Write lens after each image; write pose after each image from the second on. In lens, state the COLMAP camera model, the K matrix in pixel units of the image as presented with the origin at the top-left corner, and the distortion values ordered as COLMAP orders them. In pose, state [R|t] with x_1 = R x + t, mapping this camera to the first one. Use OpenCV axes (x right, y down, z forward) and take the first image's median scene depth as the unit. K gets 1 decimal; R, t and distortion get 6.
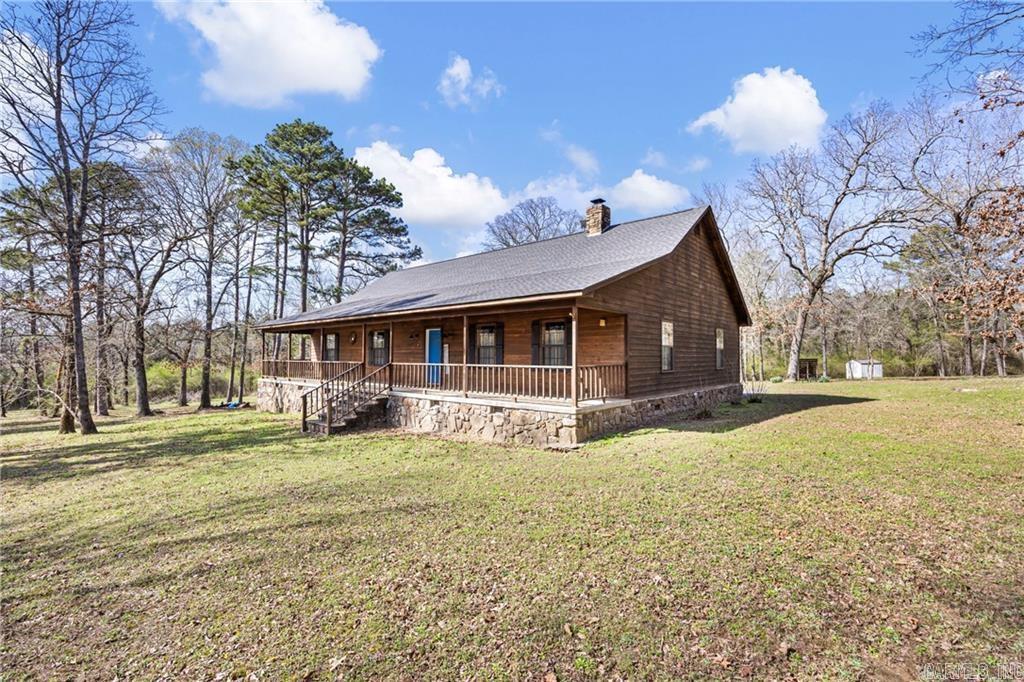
lens RADIAL K [[459.6, 0, 511.2], [0, 459.6, 341.2], [0, 0, 1]] dist [-0.002181, -0.000799]
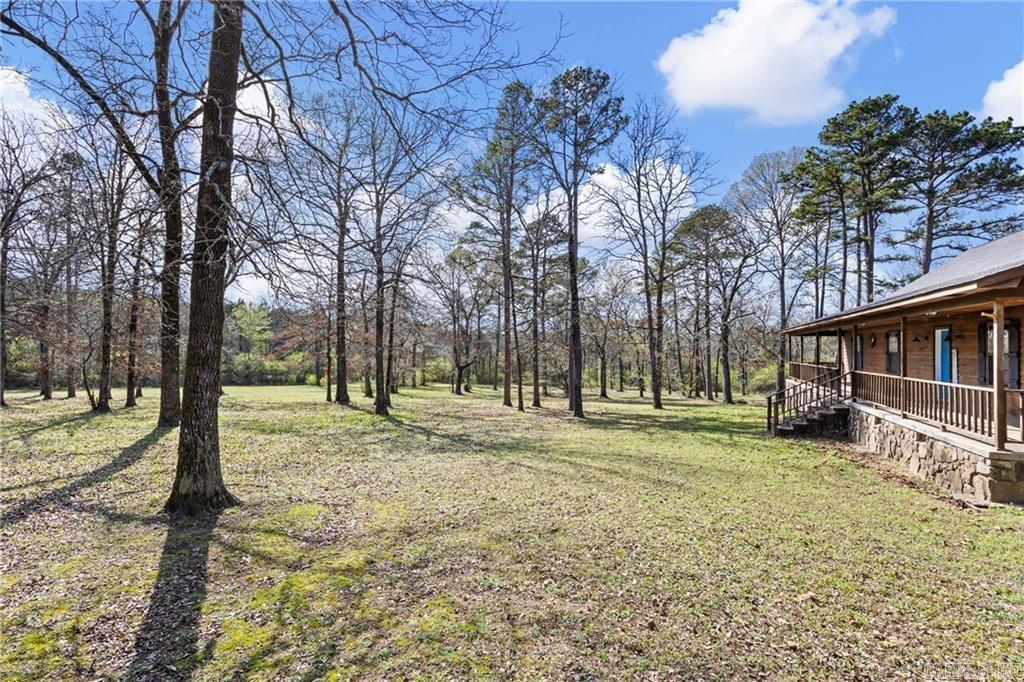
lens RADIAL K [[459.6, 0, 509.1], [0, 459.6, 344.2], [0, 0, 1]] dist [-0.002181, -0.000799]
pose [[0.338470, -0.006855, -0.940952, 0.309836], [0.019385, 0.999812, -0.000311, -0.015658], [0.940777, -0.018135, 0.338539, 0.049035]]
